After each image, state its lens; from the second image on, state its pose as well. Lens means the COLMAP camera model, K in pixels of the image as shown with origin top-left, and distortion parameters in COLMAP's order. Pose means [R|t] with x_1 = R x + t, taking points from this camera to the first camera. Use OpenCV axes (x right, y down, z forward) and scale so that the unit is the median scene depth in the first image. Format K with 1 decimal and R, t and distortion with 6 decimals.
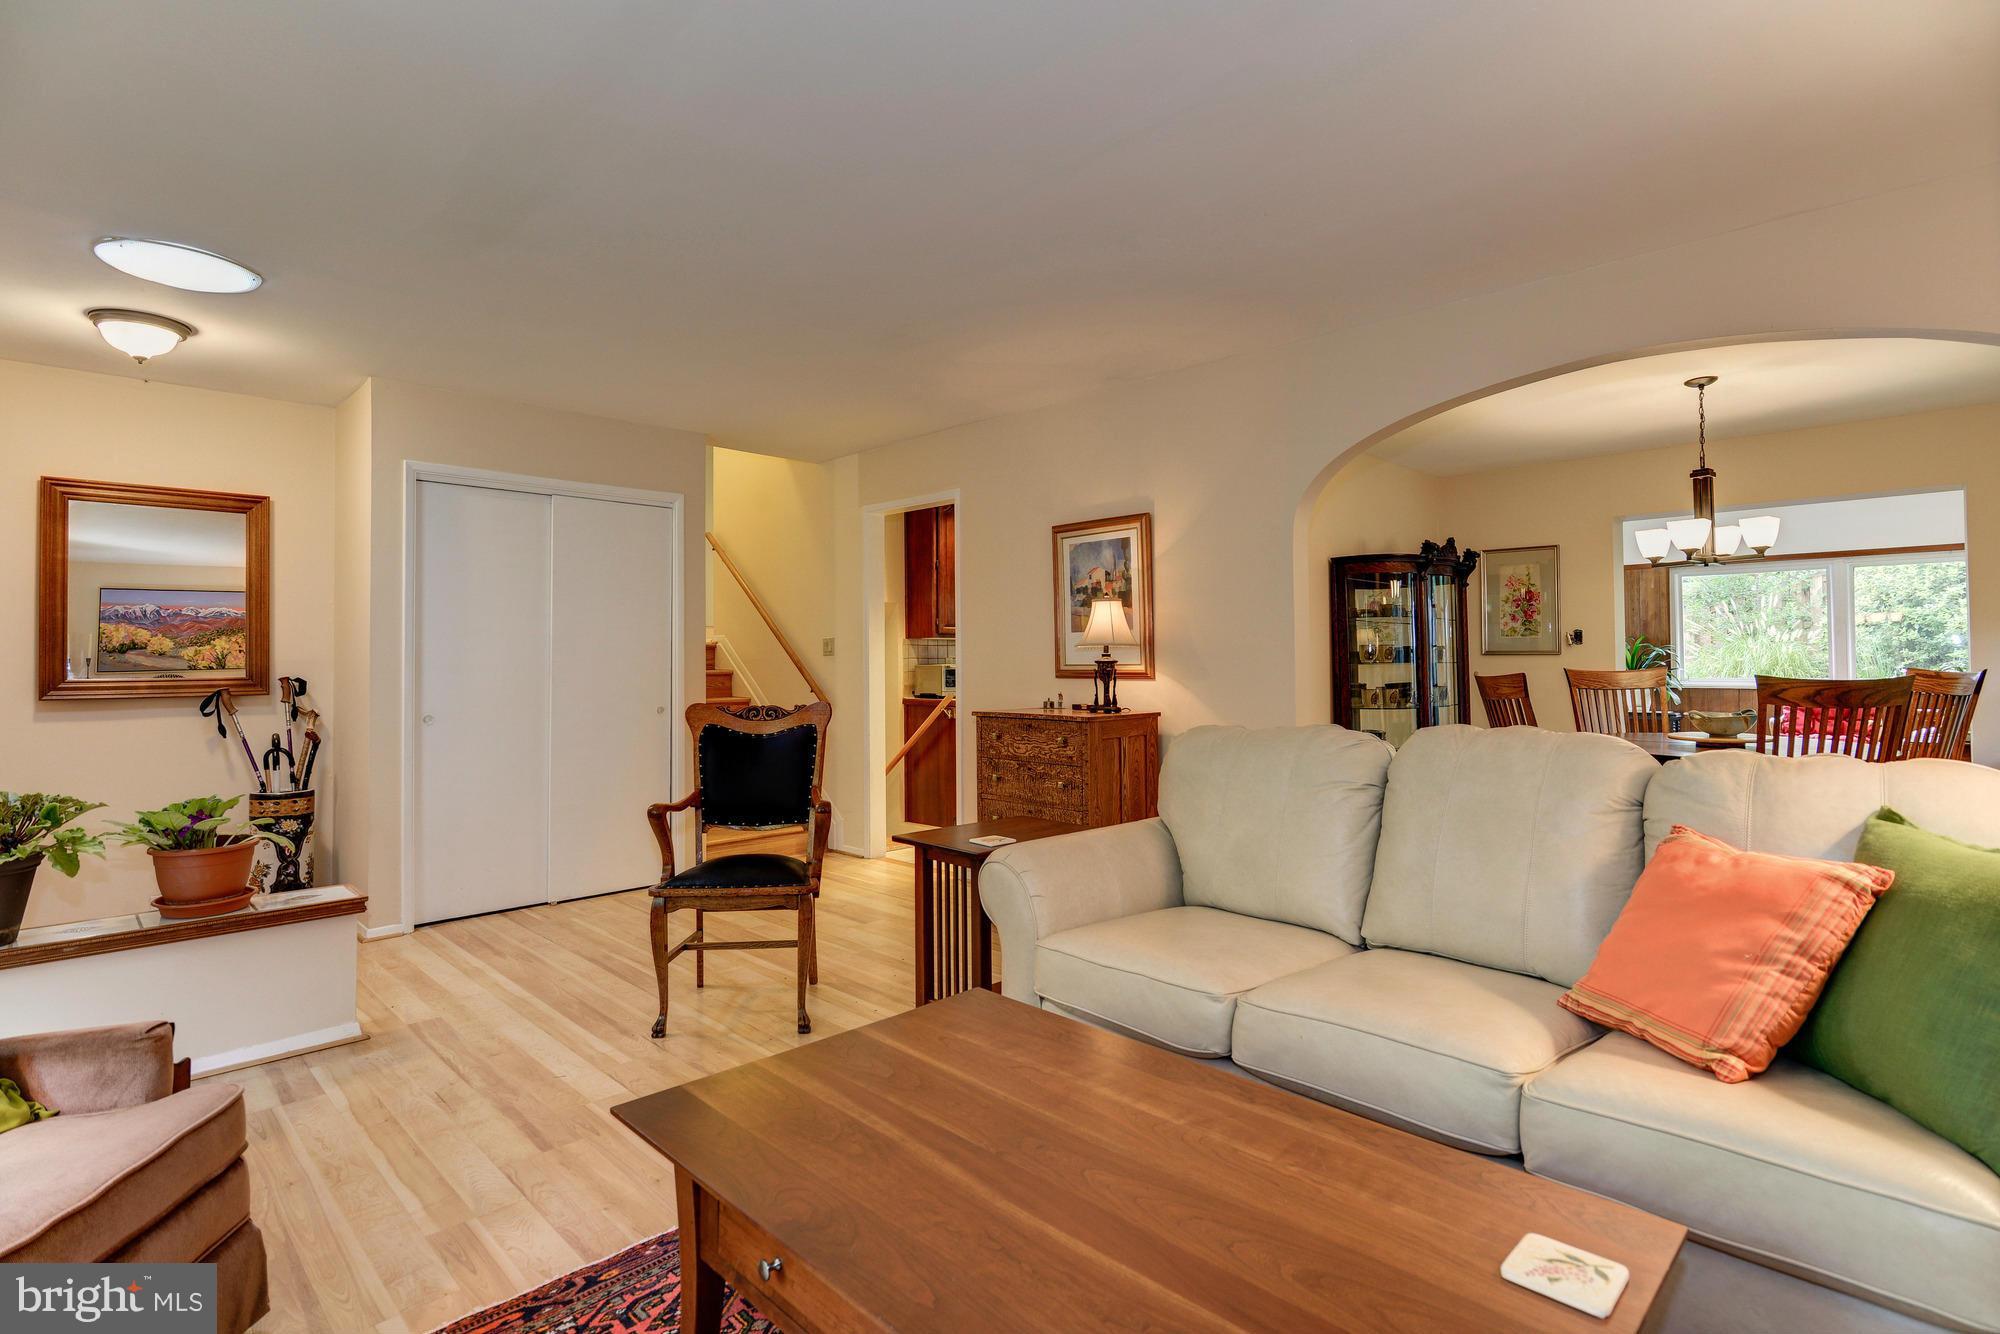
lens RADIAL K [[968.8, 0, 1005.0], [0, 968.8, 658.5], [0, 0, 1]] dist [0.013726, -0.000063]
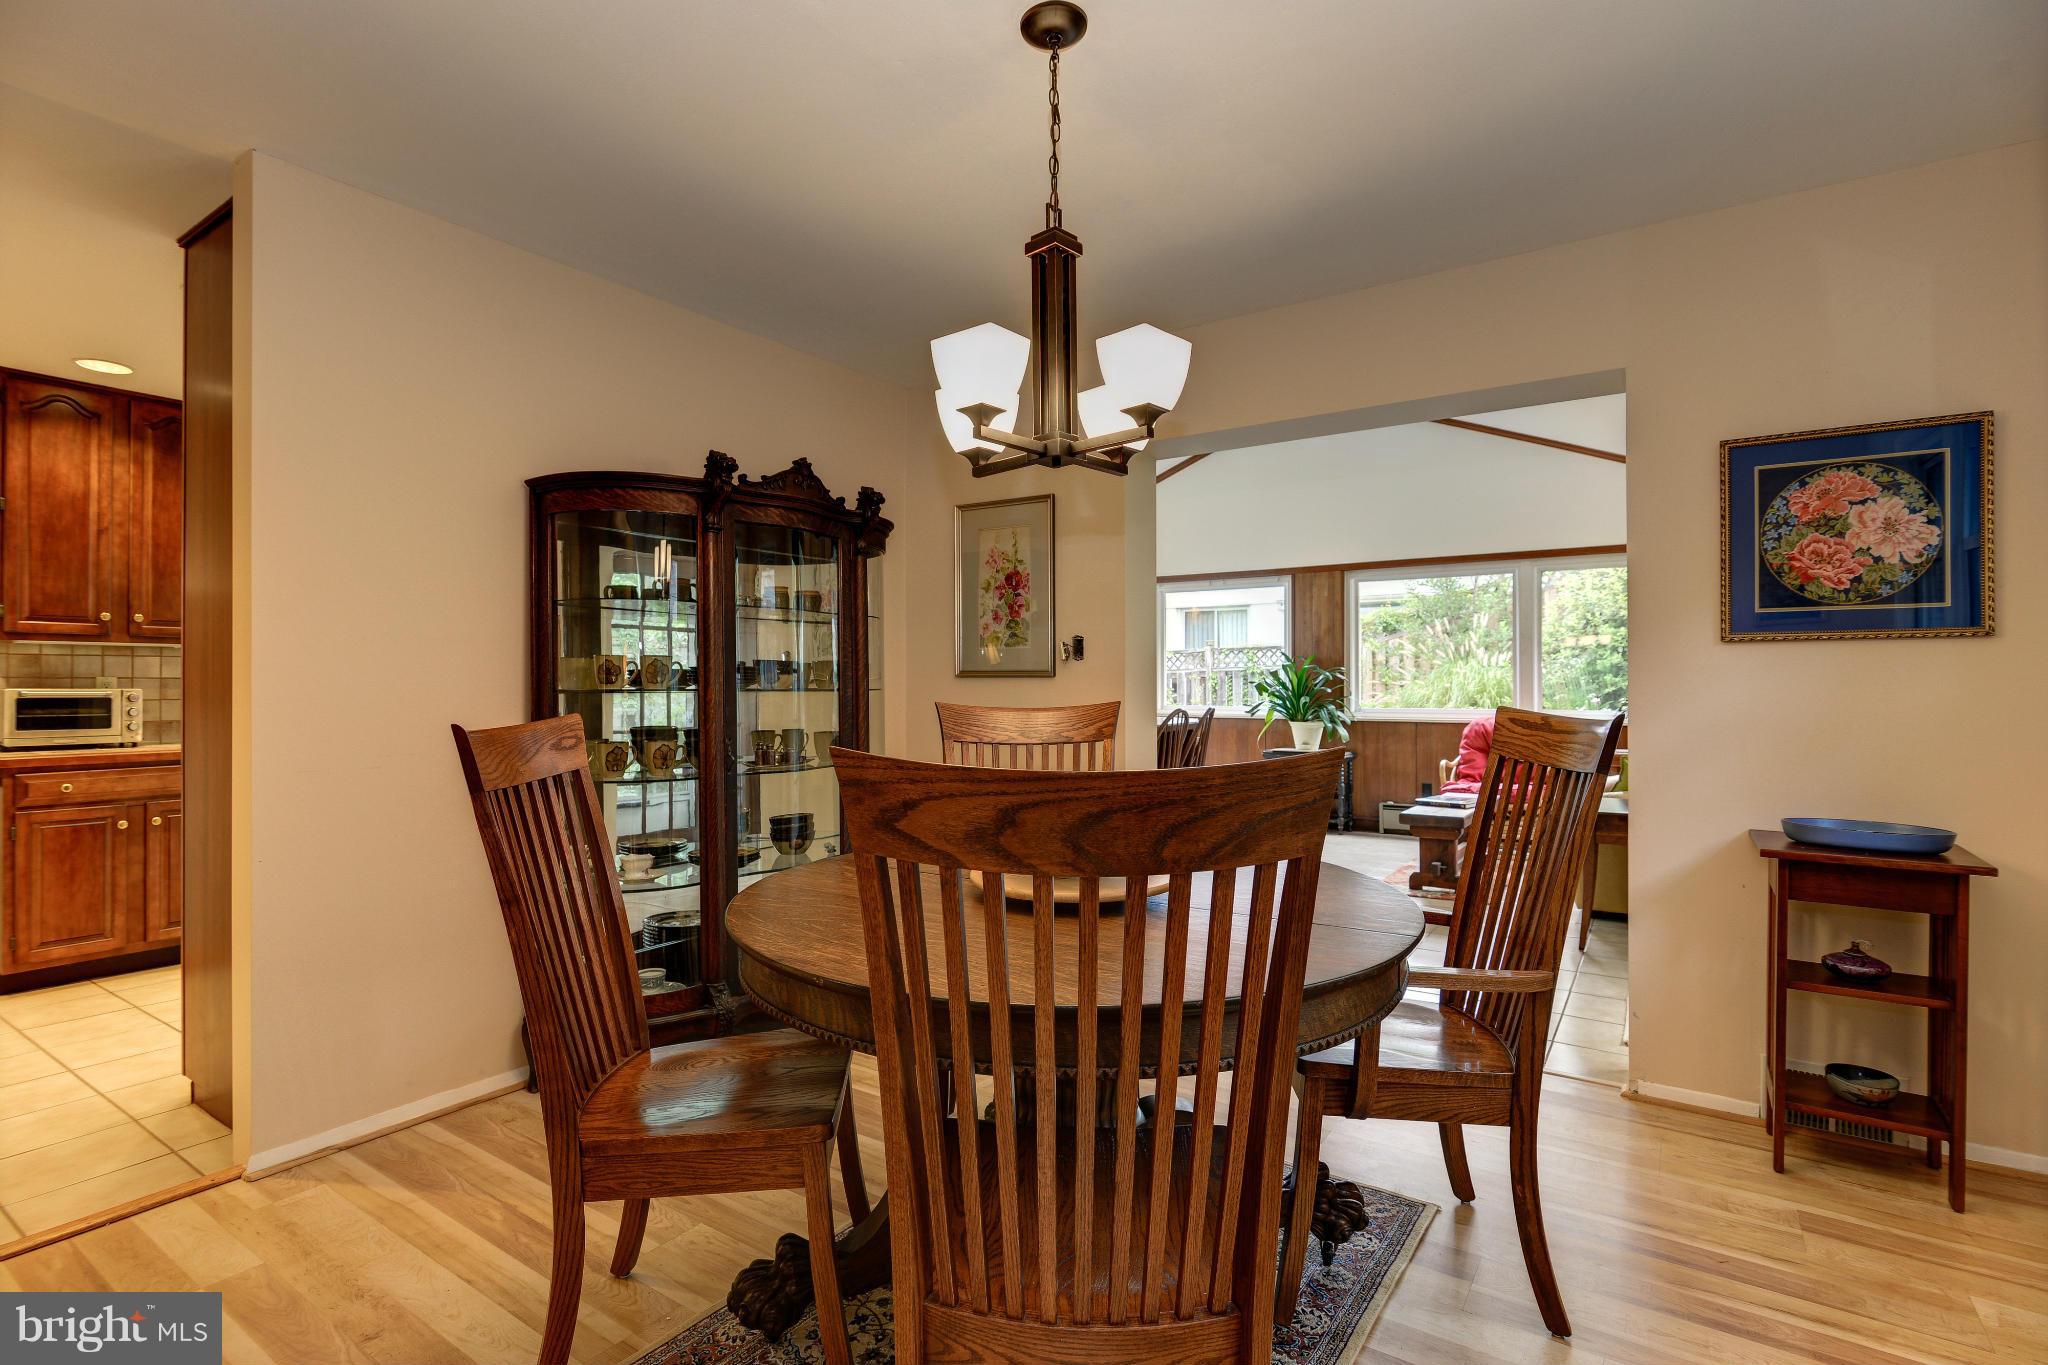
lens RADIAL K [[944.1, 0, 1019.7], [0, 944.1, 687.1], [0, 0, 1]] dist [0.020829, 0.000130]
pose [[0.986165, 0.002897, 0.165742, 0.437910], [-0.003885, 0.999977, 0.005639, -0.000968], [-0.165722, -0.006204, 0.986153, 0.414799]]
